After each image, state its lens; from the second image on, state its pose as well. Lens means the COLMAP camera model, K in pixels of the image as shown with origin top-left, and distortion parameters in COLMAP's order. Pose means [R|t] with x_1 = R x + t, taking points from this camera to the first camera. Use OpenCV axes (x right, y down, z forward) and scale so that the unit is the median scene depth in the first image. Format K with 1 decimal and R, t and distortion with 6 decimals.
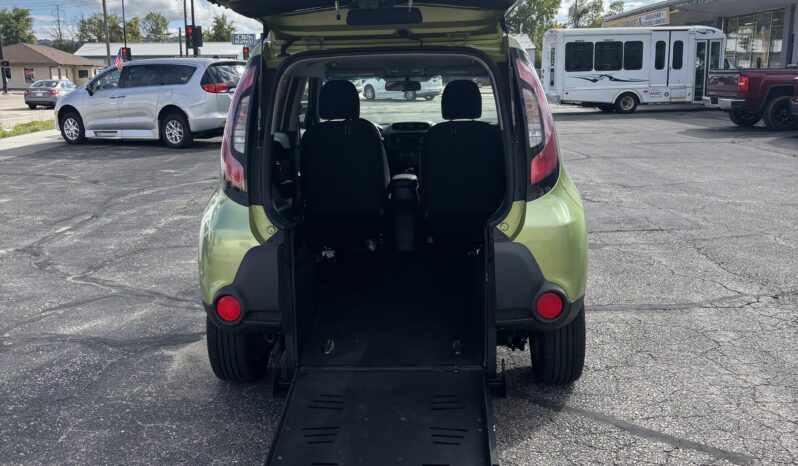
lens RADIAL K [[760.4, 0, 399.0], [0, 760.4, 233.0], [0, 0, 1]] dist [0.189016, -0.602619]
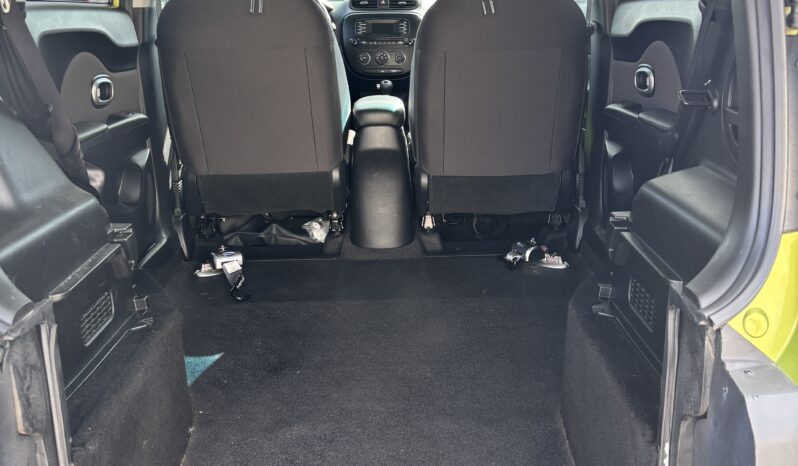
lens RADIAL K [[760.4, 0, 399.0], [0, 760.4, 233.0], [0, 0, 1]] dist [0.189016, -0.602619]
pose [[0.998074, -0.020847, 0.058432, -0.011007], [0.012827, 0.990843, 0.134406, -0.056828], [-0.060698, -0.133397, 0.989202, 0.492362]]
